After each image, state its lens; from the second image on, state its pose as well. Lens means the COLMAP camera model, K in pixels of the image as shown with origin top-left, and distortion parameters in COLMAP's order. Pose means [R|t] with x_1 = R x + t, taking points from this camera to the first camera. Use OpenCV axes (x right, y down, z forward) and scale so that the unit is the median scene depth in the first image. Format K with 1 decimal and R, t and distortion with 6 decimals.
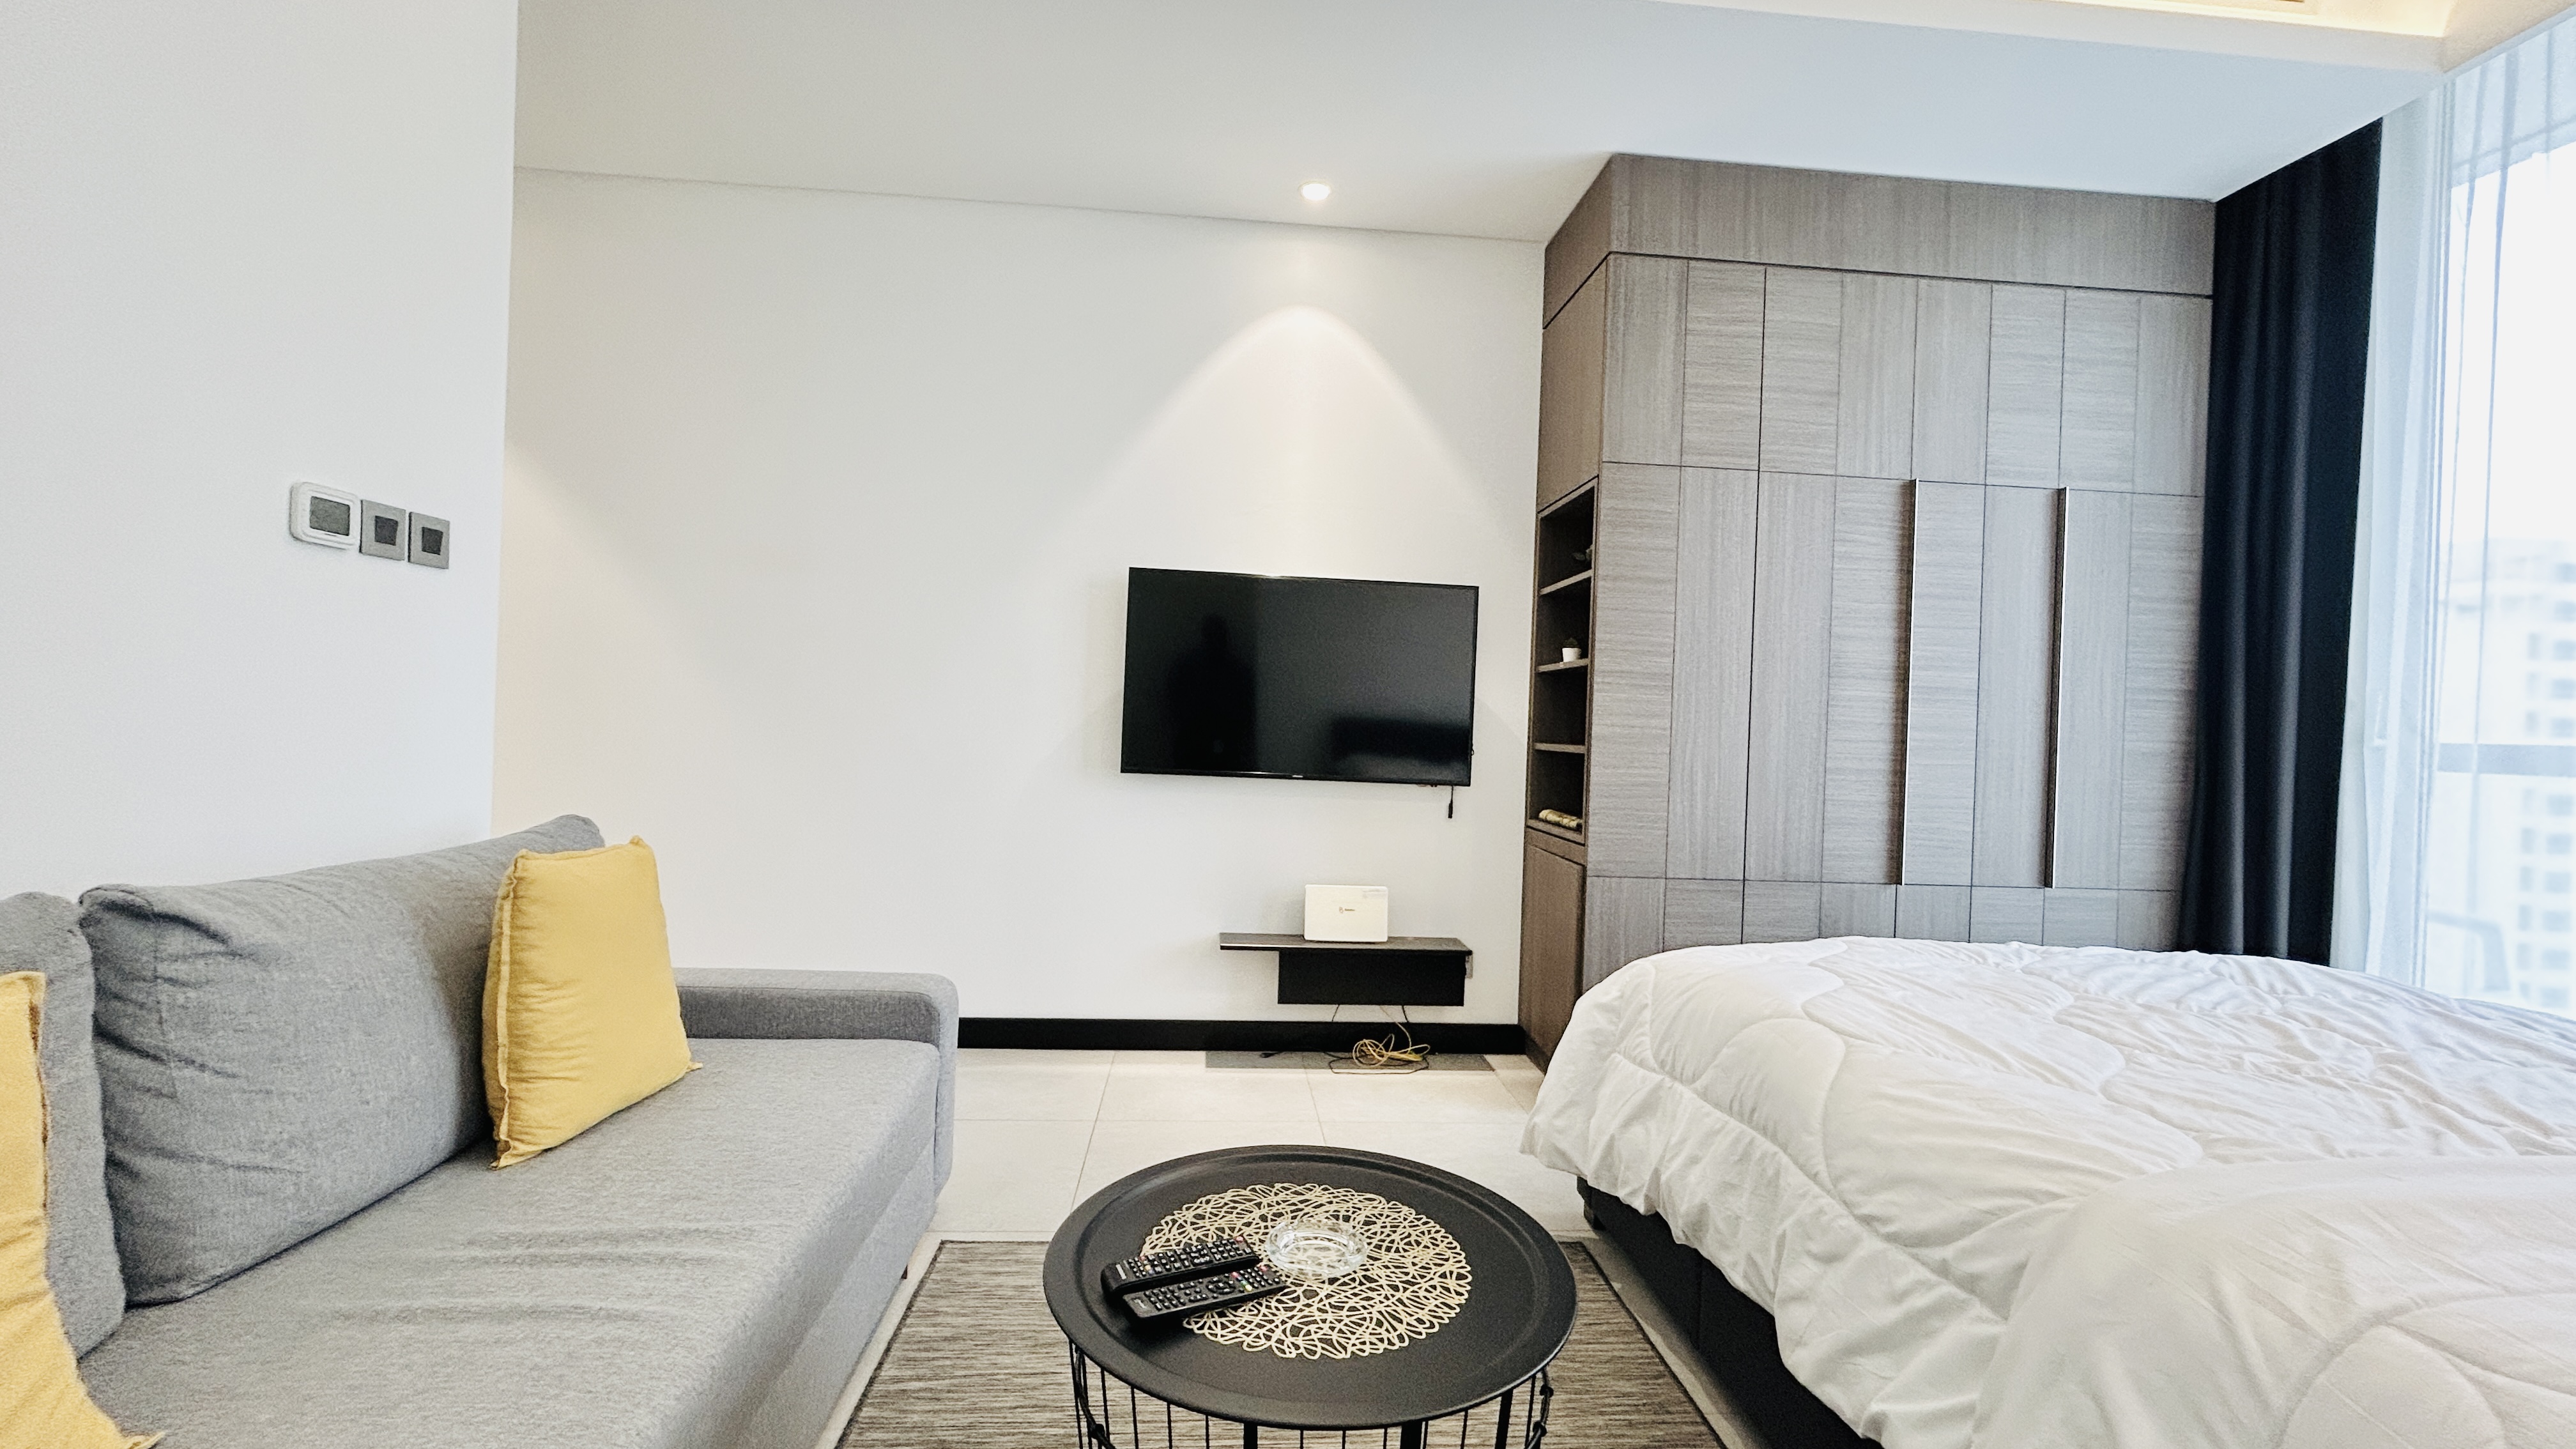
lens RADIAL K [[1036.6, 0, 1287.0], [0, 1036.6, 720.1], [0, 0, 1]] dist [-0.001615, 0.000970]
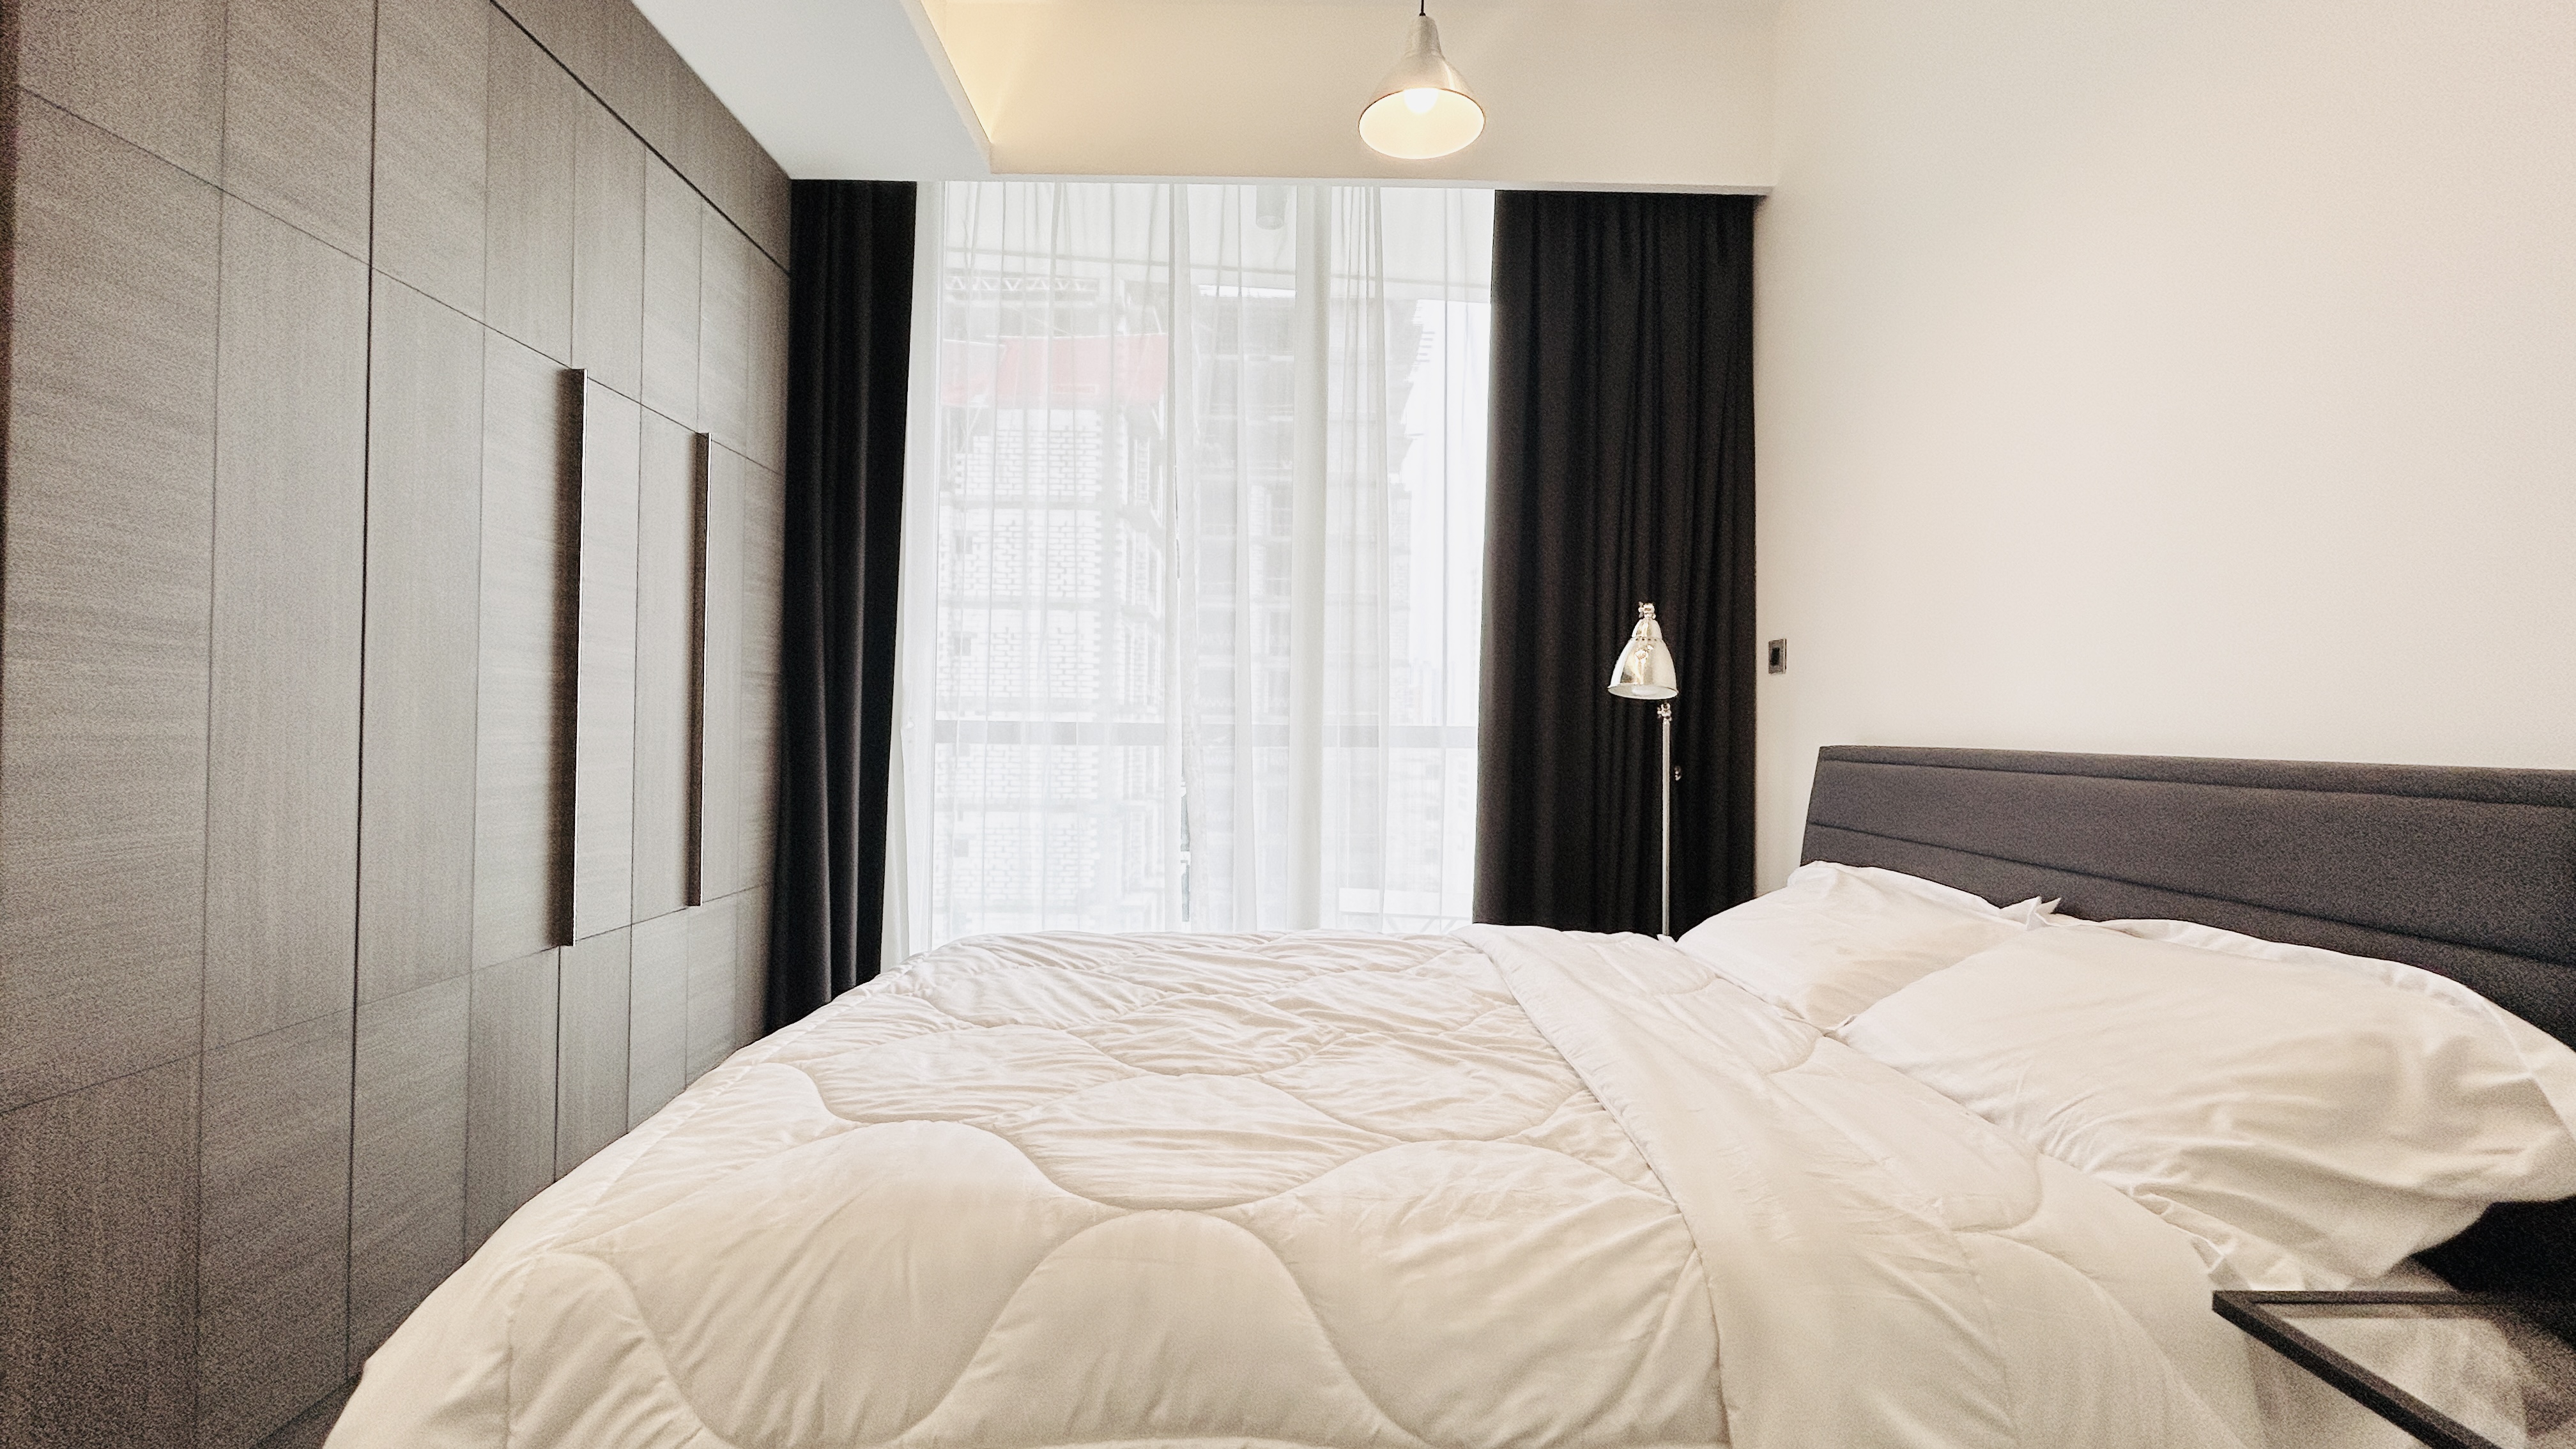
lens RADIAL K [[1036.6, 0, 1293.1], [0, 1036.6, 717.8], [0, 0, 1]] dist [-0.001615, 0.000970]
pose [[0.063661, -0.026298, 0.997625, -0.072033], [-0.016221, 0.999493, 0.027383, -0.022476], [-0.997840, -0.017926, 0.063202, 0.467635]]
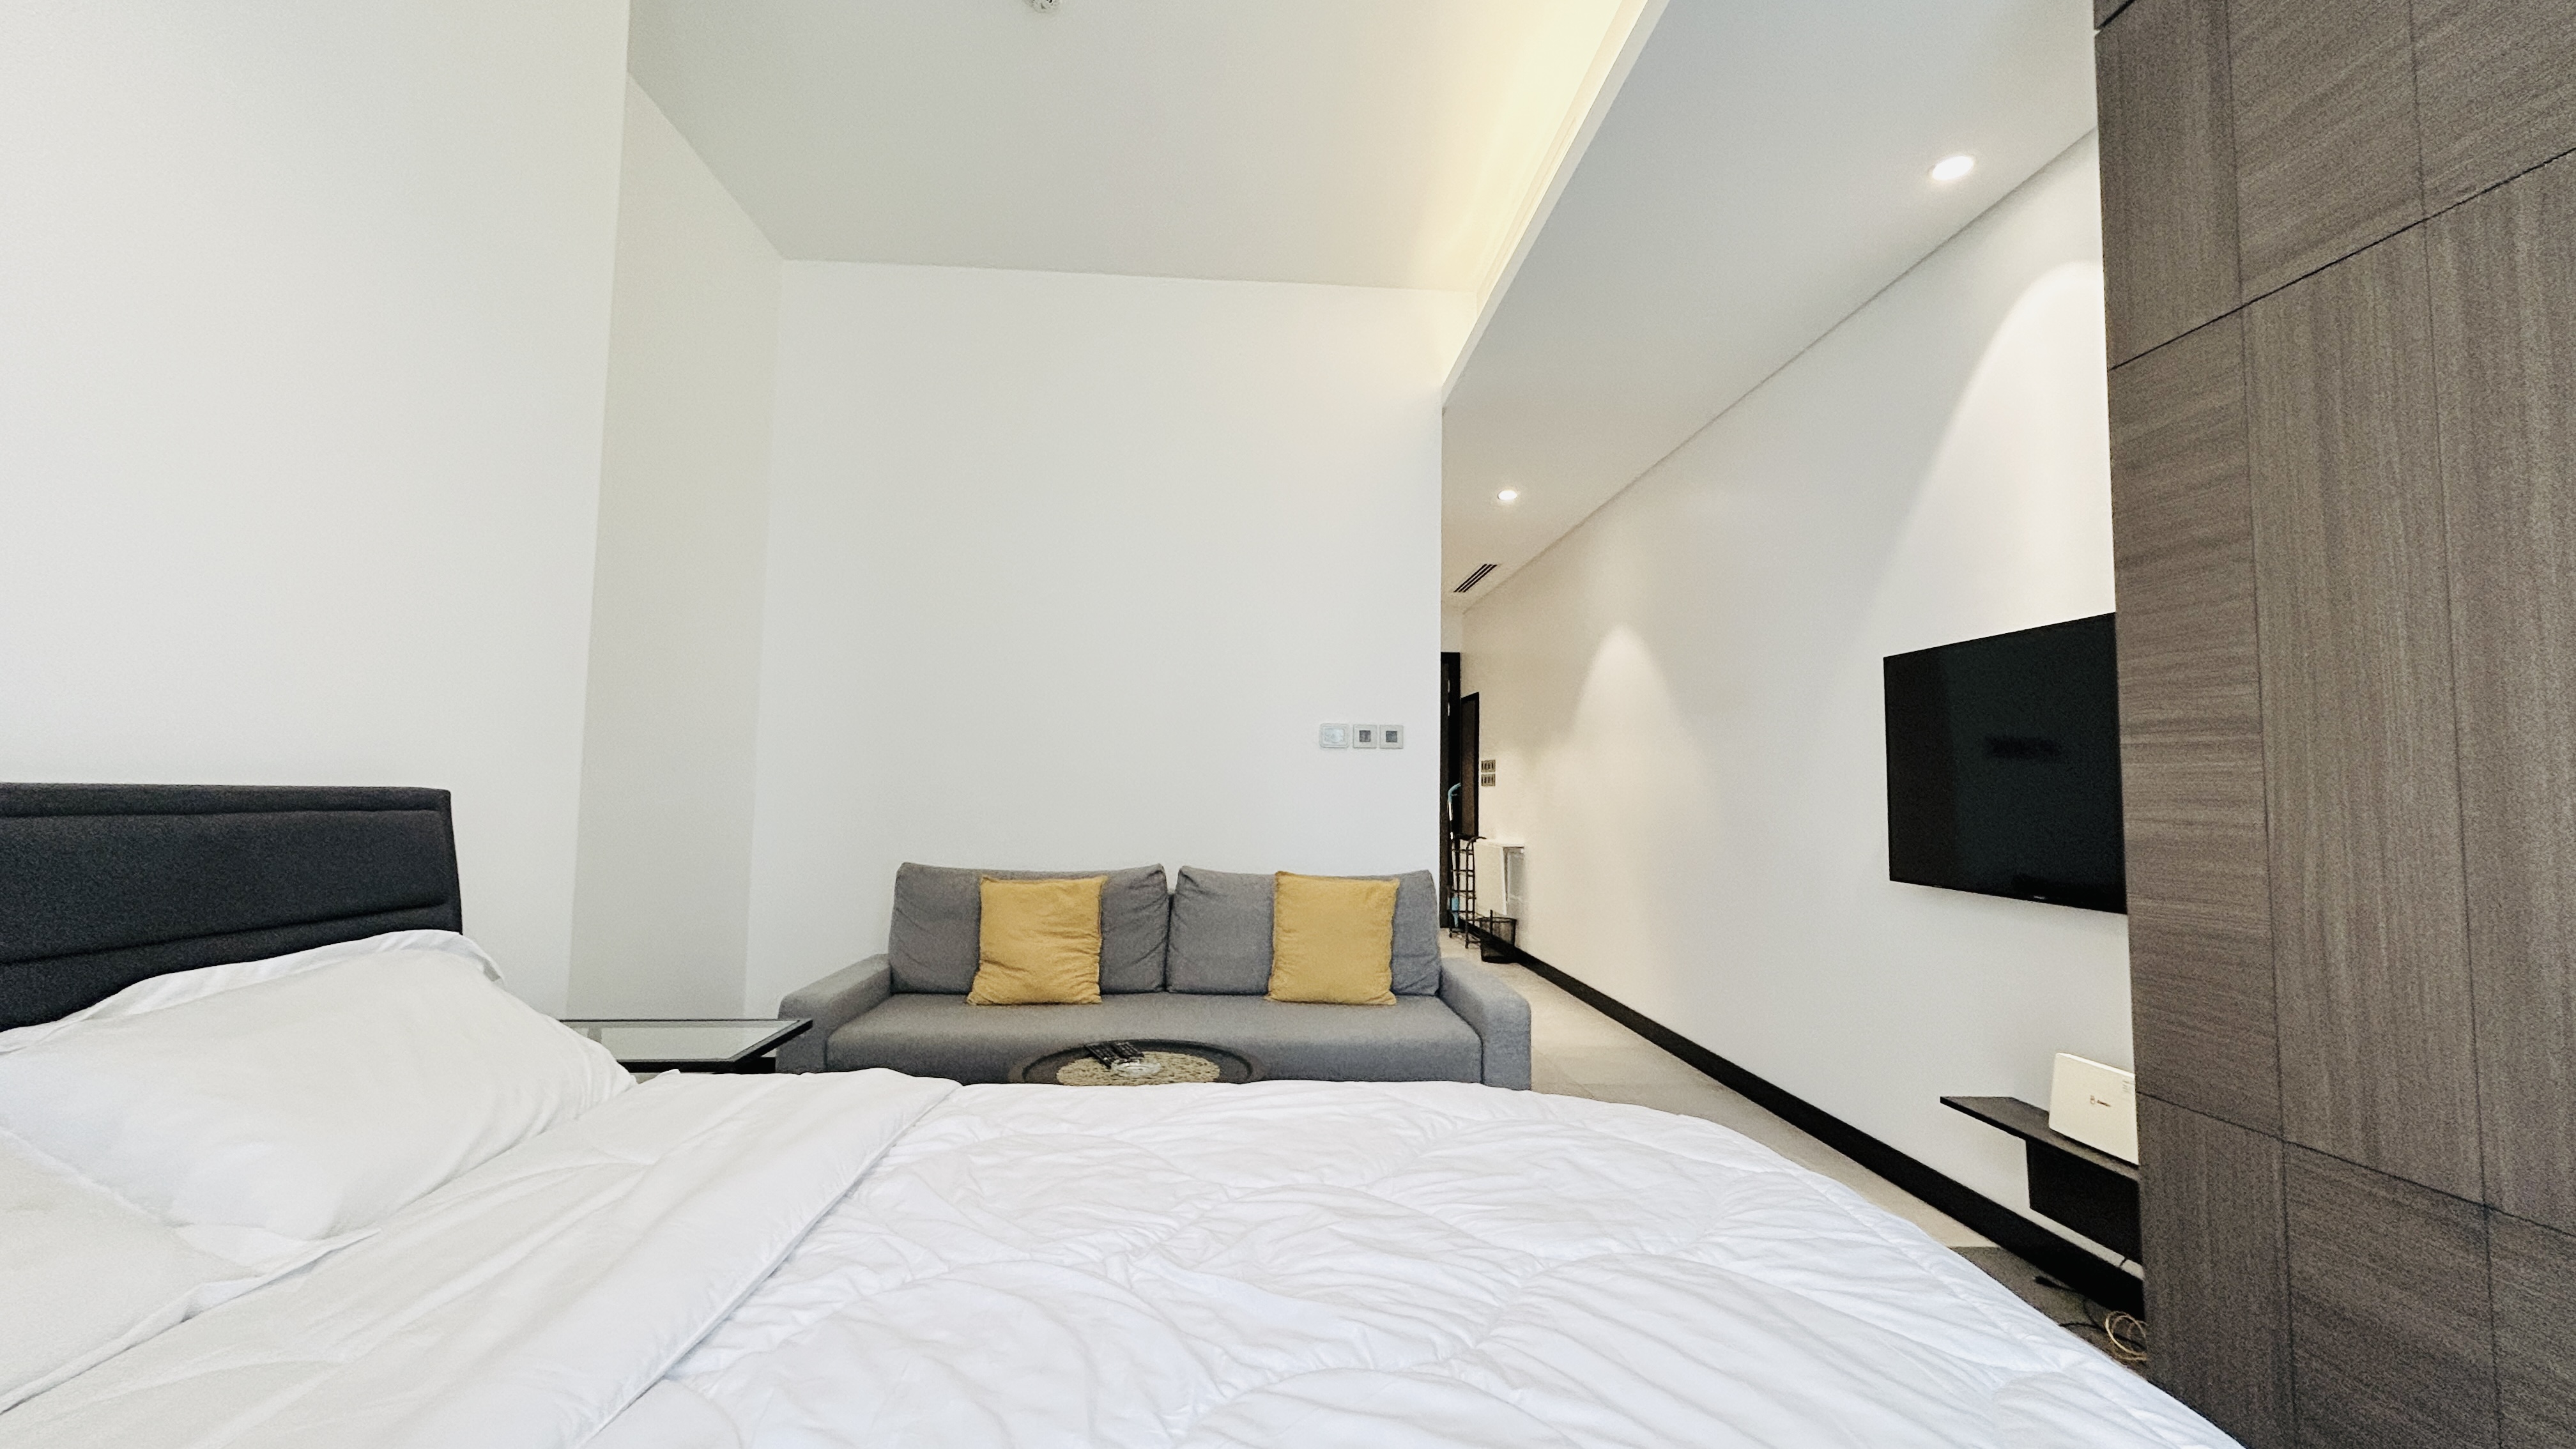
lens RADIAL K [[1036.6, 0, 1289.8], [0, 1036.6, 718.4], [0, 0, 1]] dist [-0.001615, 0.000970]
pose [[-0.019886, -0.107295, -0.994028, 0.870044], [-0.013241, 0.994166, -0.107045, 0.015471], [0.999715, 0.011033, -0.021190, 0.544430]]
